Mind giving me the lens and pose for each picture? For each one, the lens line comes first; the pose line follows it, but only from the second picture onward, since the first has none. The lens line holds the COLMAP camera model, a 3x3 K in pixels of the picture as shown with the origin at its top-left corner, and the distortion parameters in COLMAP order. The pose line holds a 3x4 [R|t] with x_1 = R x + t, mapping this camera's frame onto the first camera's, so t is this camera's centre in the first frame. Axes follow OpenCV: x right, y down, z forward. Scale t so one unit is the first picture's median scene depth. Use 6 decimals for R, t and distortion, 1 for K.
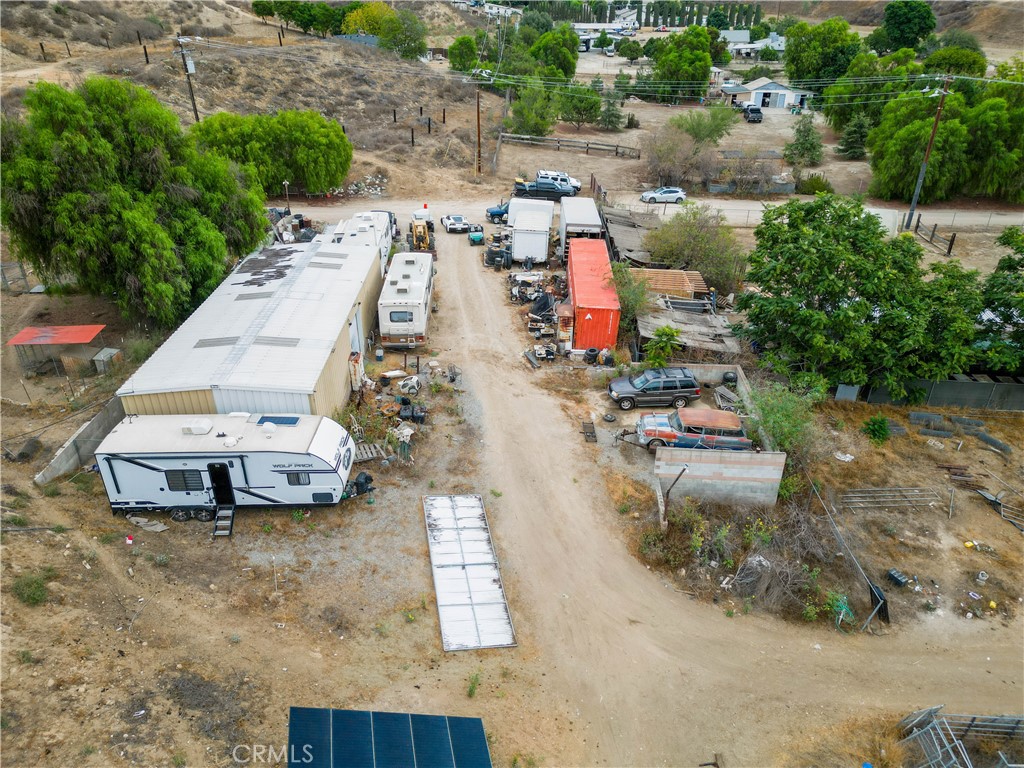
lens RADIAL K [[716.3, 0, 515.2], [0, 716.3, 388.2], [0, 0, 1]] dist [0.043353, -0.020260]
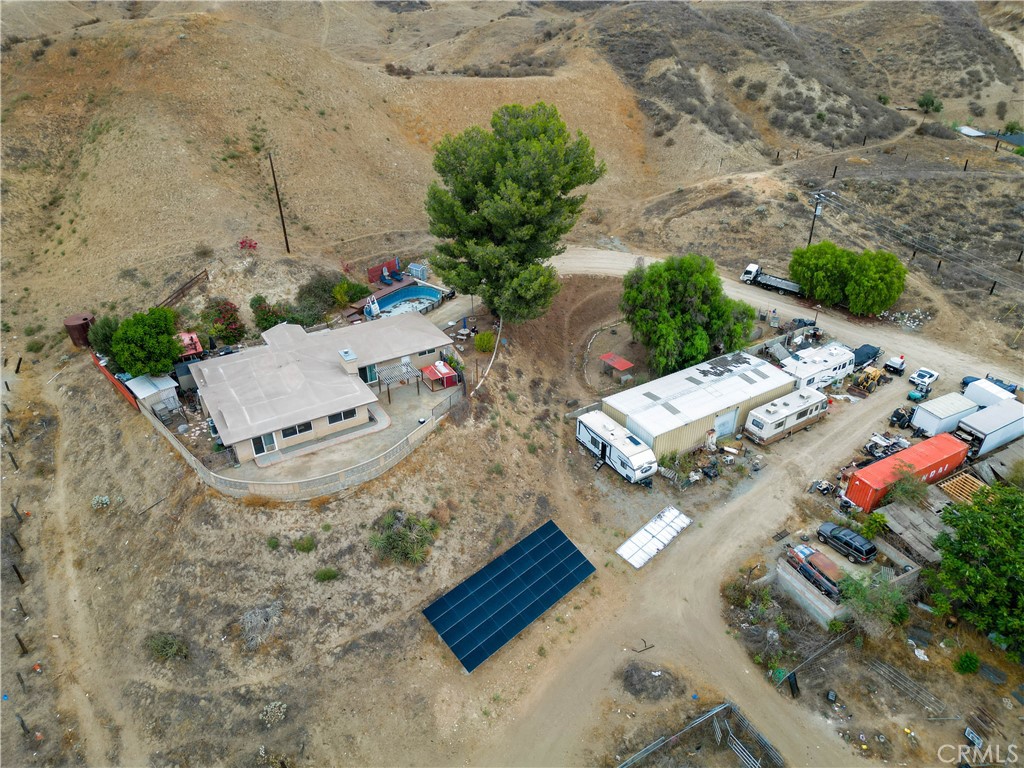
lens RADIAL K [[716.3, 0, 511.2], [0, 716.3, 385.0], [0, 0, 1]] dist [0.043353, -0.020260]
pose [[0.514705, 0.435125, -0.738746, 0.948711], [-0.406124, 0.882581, 0.236886, -0.430339], [0.755078, 0.178096, 0.630983, -0.696286]]
